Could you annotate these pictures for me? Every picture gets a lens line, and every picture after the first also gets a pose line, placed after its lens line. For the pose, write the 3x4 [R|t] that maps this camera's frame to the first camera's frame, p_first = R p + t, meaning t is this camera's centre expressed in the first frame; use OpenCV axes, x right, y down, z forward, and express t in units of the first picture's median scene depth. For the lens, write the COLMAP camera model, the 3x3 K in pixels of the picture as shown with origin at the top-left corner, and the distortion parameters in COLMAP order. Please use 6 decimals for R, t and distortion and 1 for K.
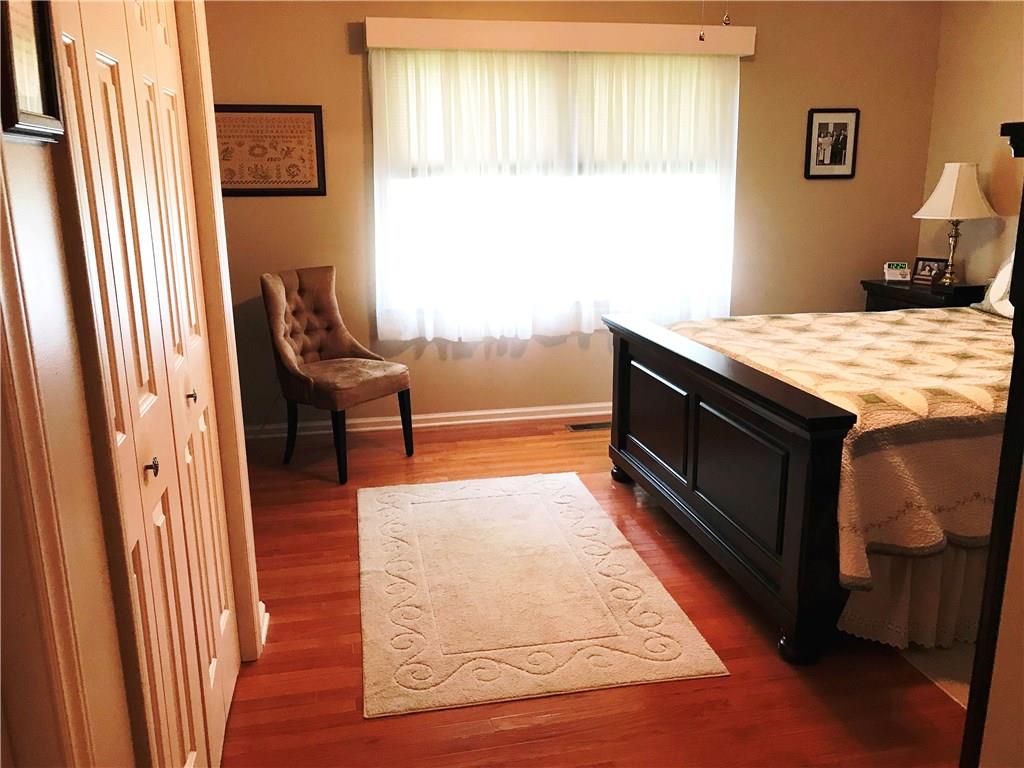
lens RADIAL K [[827.6, 0, 497.6], [0, 827.6, 379.8], [0, 0, 1]] dist [0.011680, -0.047674]
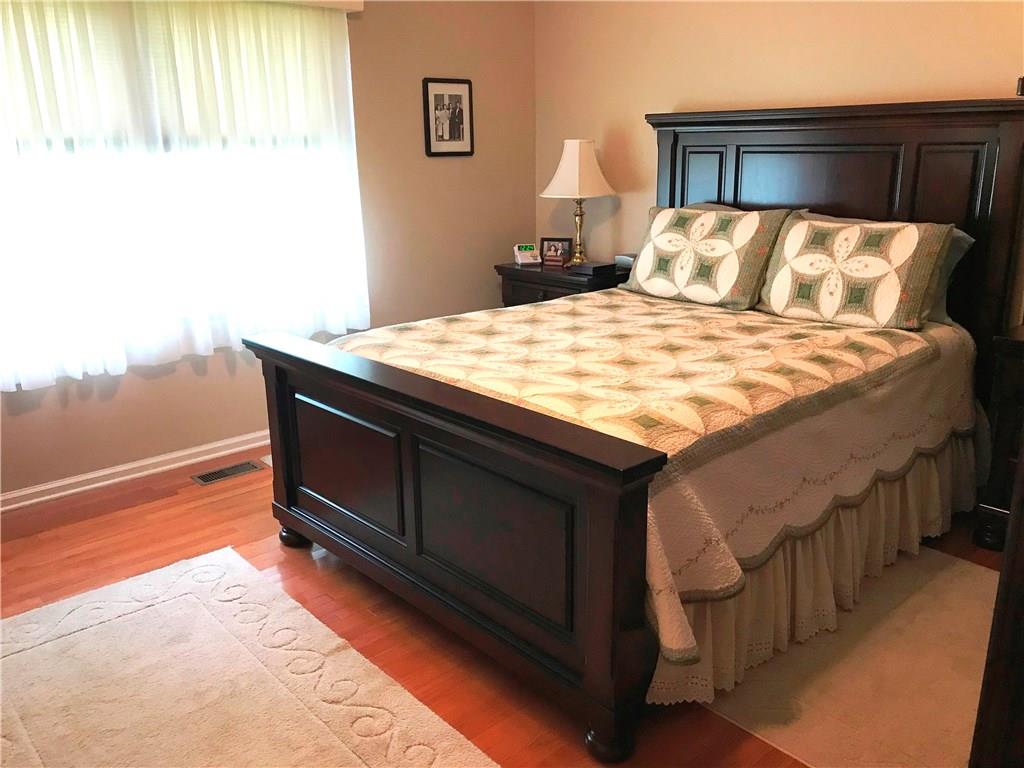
lens RADIAL K [[827.6, 0, 497.6], [0, 827.6, 379.8], [0, 0, 1]] dist [0.011680, -0.047674]
pose [[0.856136, -0.133586, 0.499185, -0.049696], [0.121109, 0.990973, 0.057482, -0.048381], [-0.502357, 0.011243, 0.864587, 0.201986]]
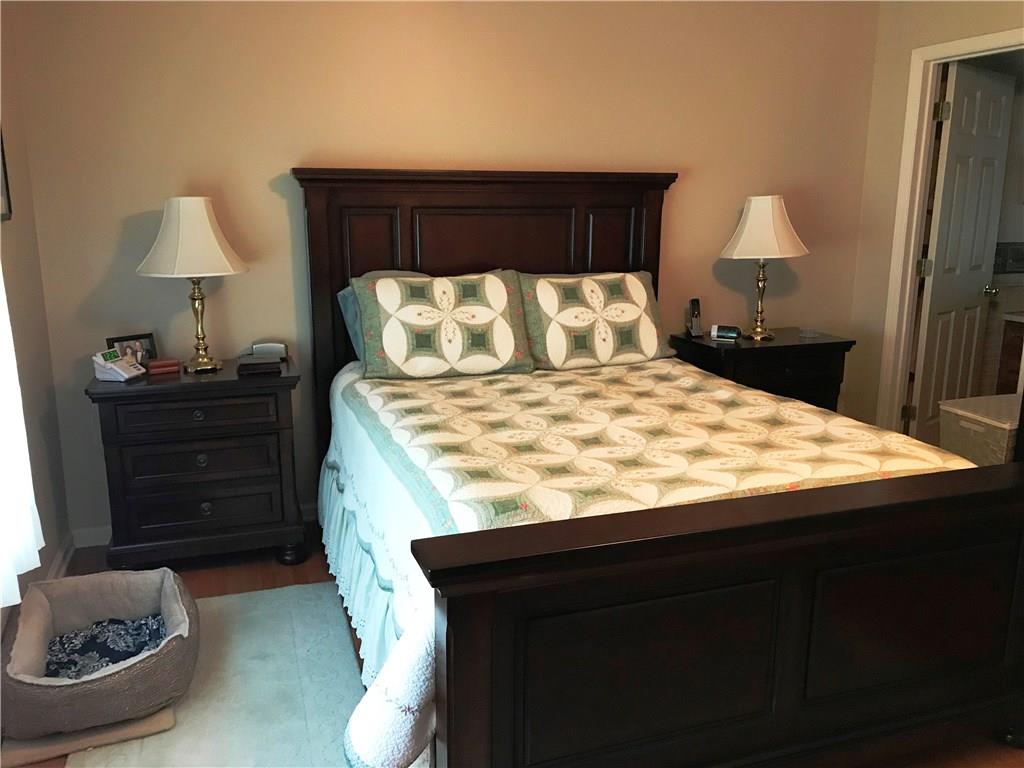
lens RADIAL K [[827.6, 0, 497.6], [0, 827.6, 379.8], [0, 0, 1]] dist [0.011680, -0.047674]
pose [[-0.135989, -0.195697, 0.971190, -0.197420], [0.236454, 0.945555, 0.223641, -0.207759], [-0.962079, 0.260055, -0.082311, 0.832191]]
